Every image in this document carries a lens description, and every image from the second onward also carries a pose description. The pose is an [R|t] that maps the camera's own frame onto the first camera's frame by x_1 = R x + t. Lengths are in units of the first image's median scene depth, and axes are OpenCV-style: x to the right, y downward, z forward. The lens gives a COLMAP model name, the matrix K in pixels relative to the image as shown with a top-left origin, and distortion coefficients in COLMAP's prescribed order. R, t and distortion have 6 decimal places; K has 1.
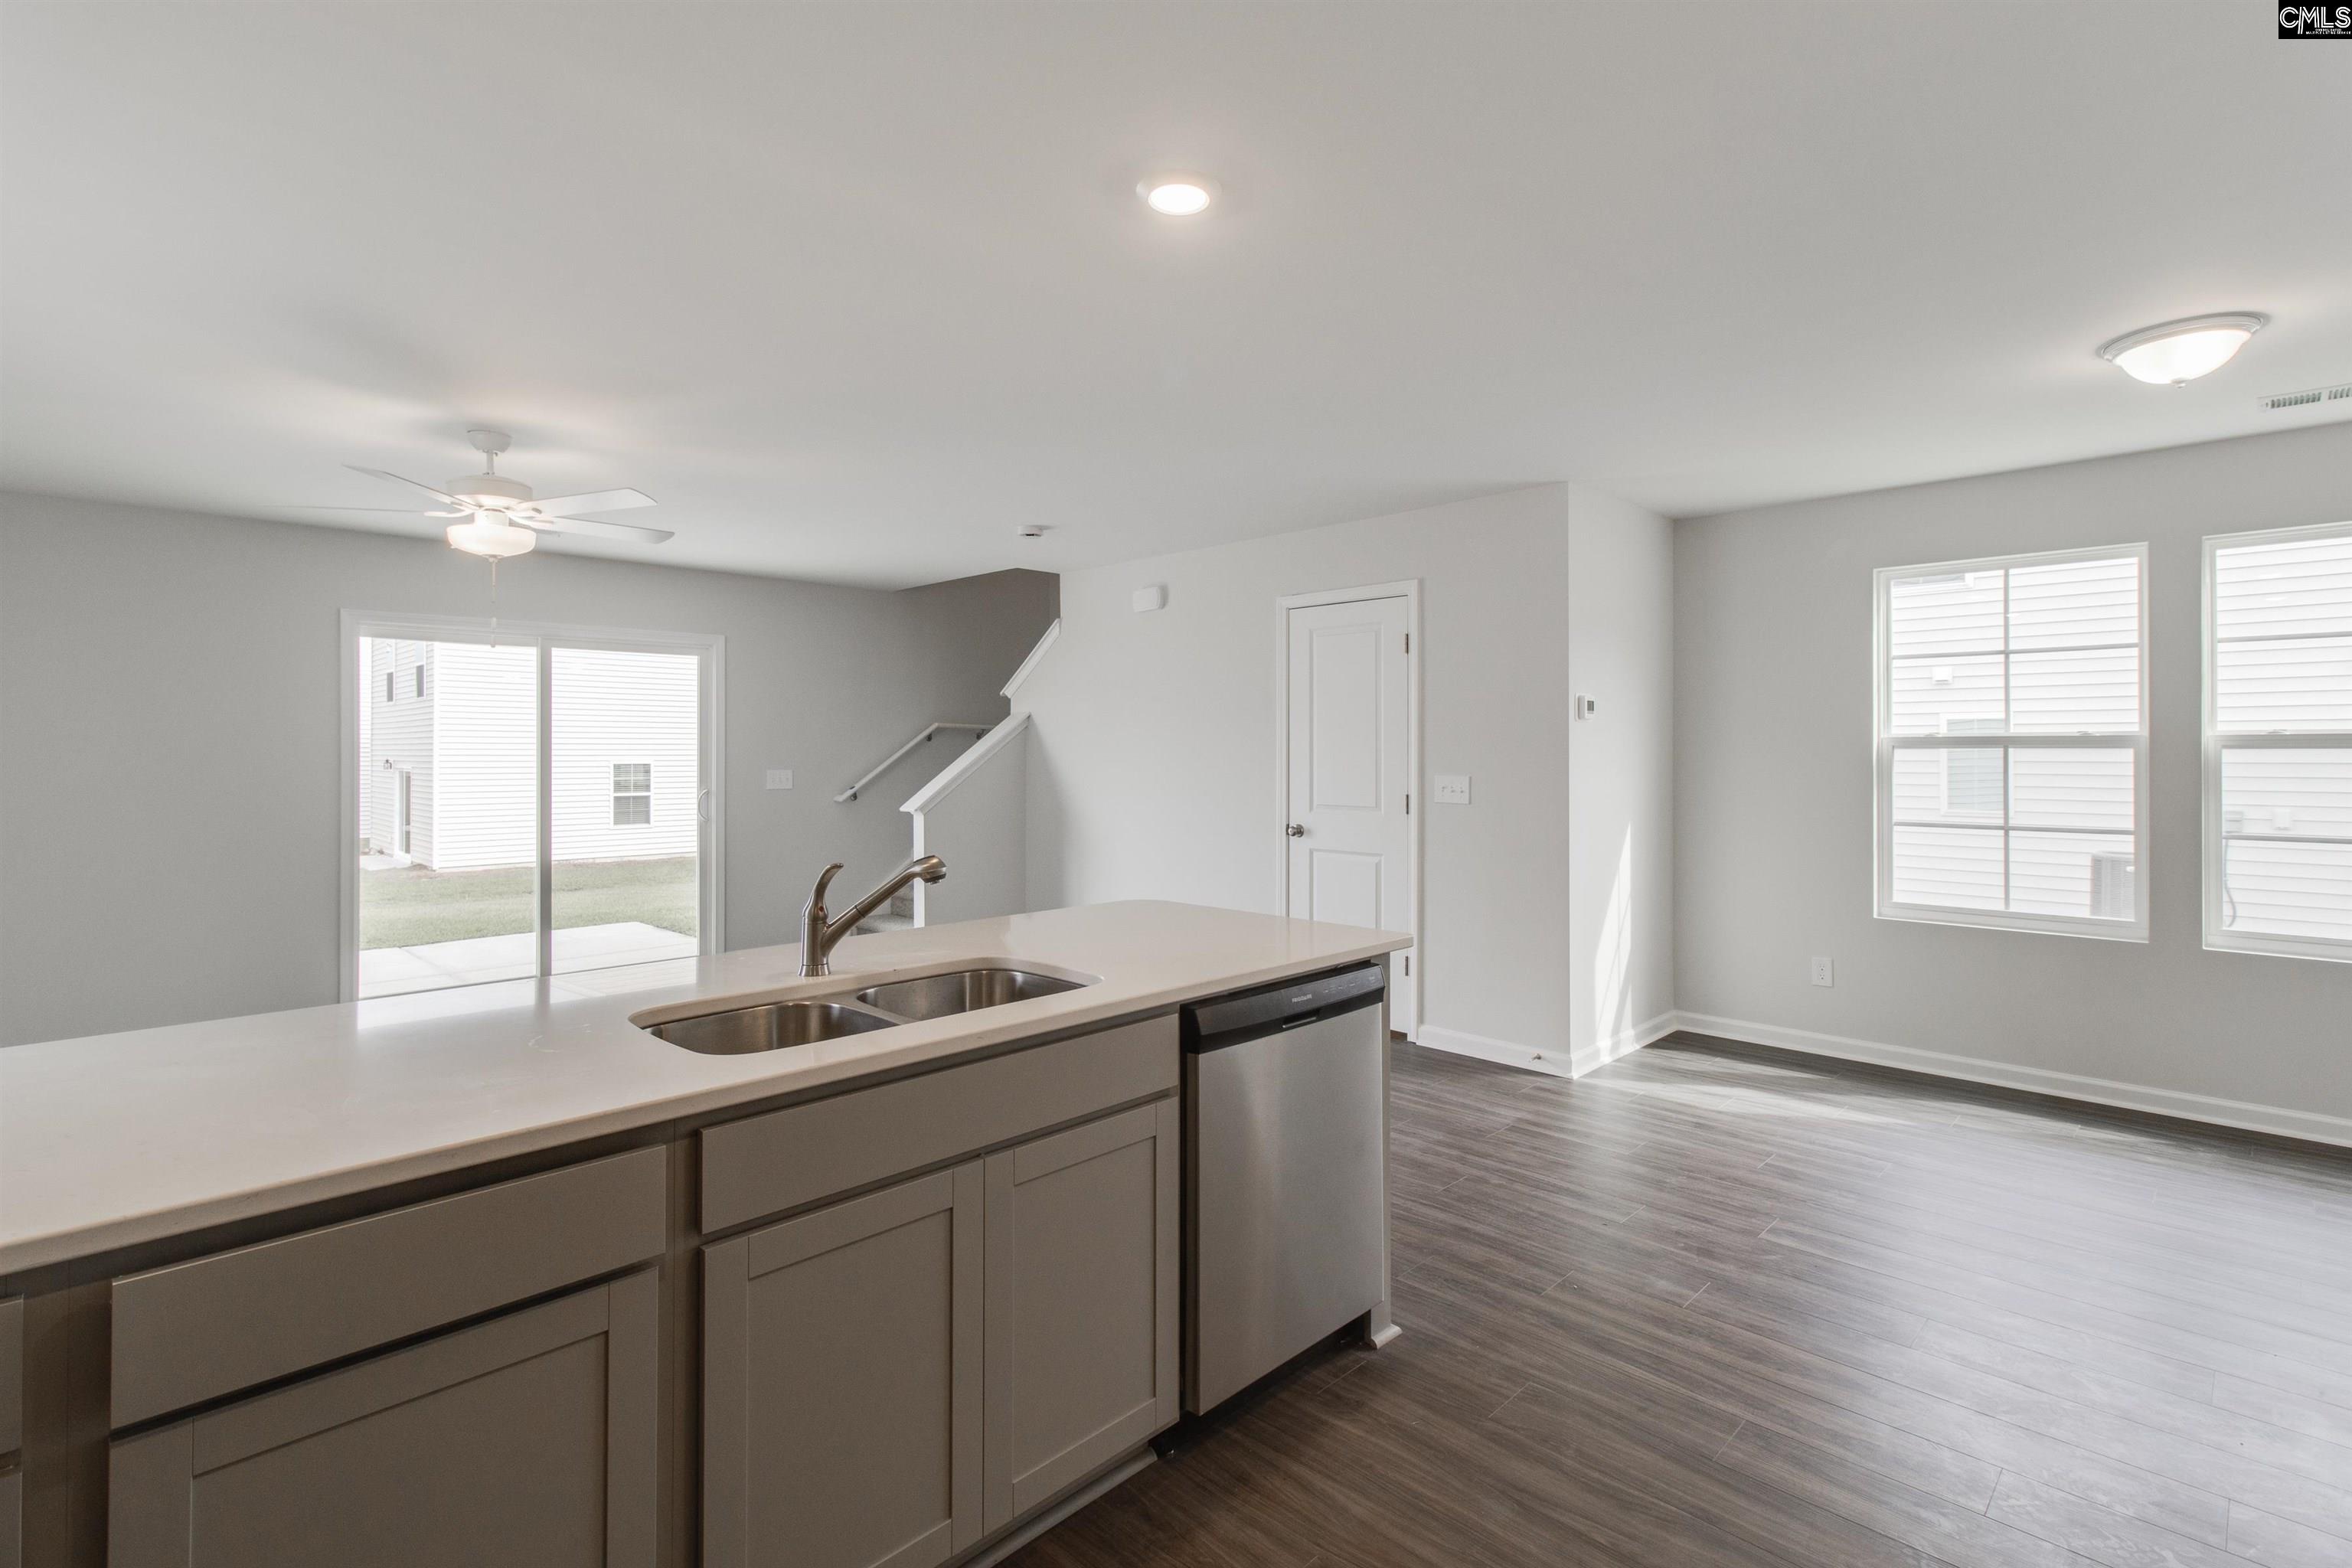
lens RADIAL K [[1100.3, 0, 1182.8], [0, 1100.3, 743.7], [0, 0, 1]] dist [0.002929, 0.000705]
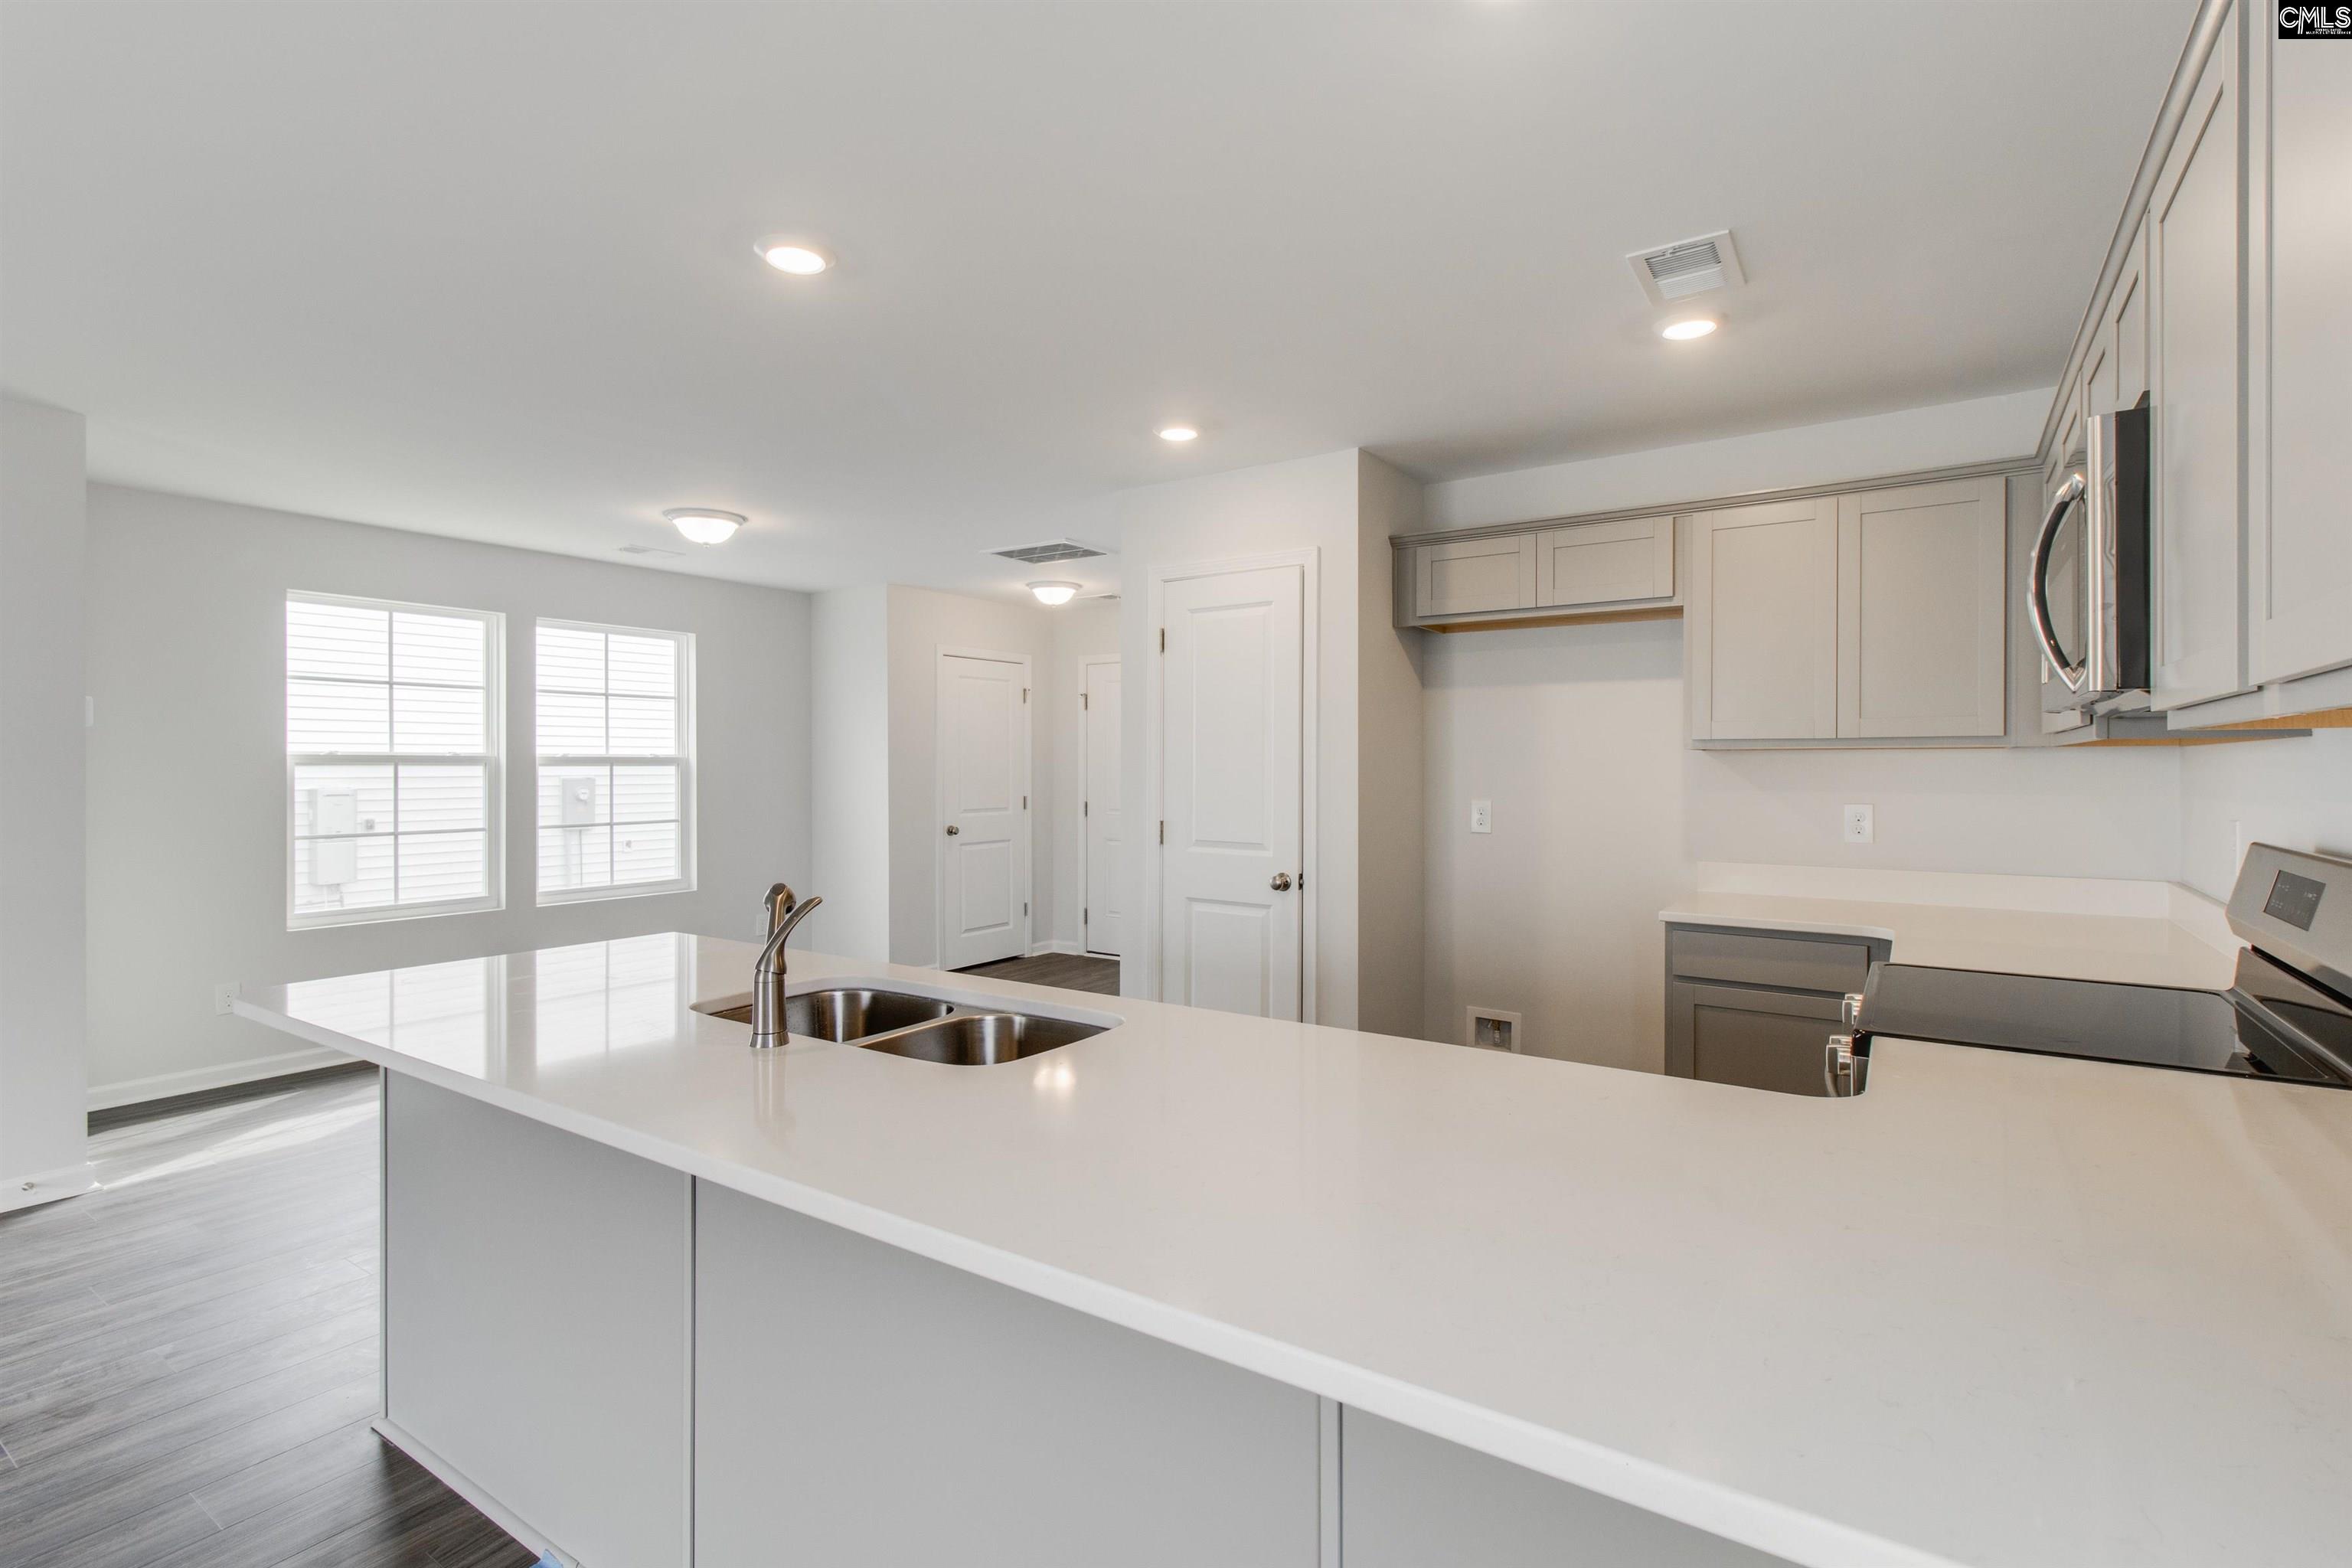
lens RADIAL K [[1100.3, 0, 1162.2], [0, 1100.3, 780.6], [0, 0, 1]] dist [0.002929, 0.000705]
pose [[-0.173985, -0.012078, 0.984674, -0.449120], [-0.006524, 0.999917, 0.011113, 0.001325], [-0.984727, -0.004491, -0.174050, 0.330176]]
